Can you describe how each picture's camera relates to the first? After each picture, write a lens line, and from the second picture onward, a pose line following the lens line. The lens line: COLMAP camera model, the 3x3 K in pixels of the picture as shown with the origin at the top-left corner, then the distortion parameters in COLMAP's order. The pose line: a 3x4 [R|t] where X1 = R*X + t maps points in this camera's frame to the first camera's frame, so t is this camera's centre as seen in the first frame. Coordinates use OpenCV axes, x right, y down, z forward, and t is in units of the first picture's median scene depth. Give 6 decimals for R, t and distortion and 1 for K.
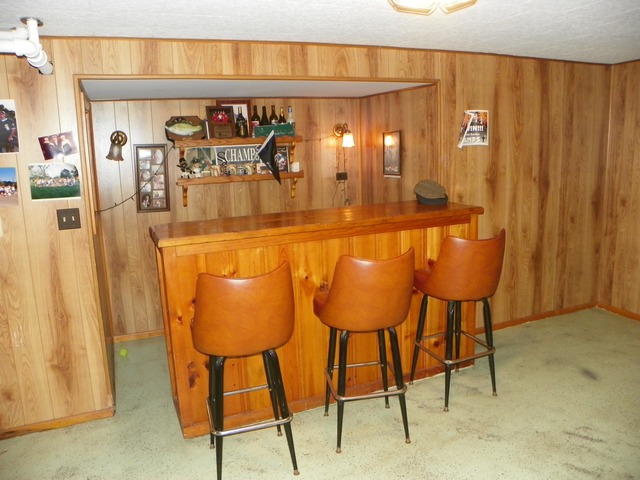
lens RADIAL K [[515.2, 0, 320.0], [0, 515.2, 240.0], [0, 0, 1]] dist [-0.081054, 0.009011]
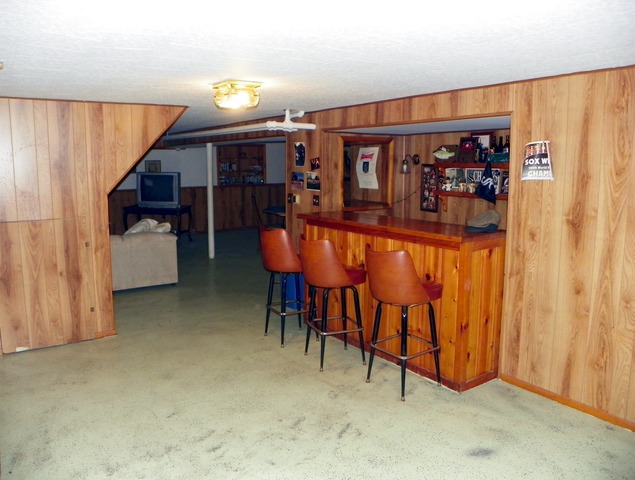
lens RADIAL K [[514.0, 0, 317.5], [0, 514.0, 240.0], [0, 0, 1]] dist [0.004433, 0.002405]
pose [[0.188867, 0.179348, -0.965486, 1.192989], [-0.192341, 0.970893, 0.142727, -0.143273], [0.962982, 0.158746, 0.217866, 0.458710]]
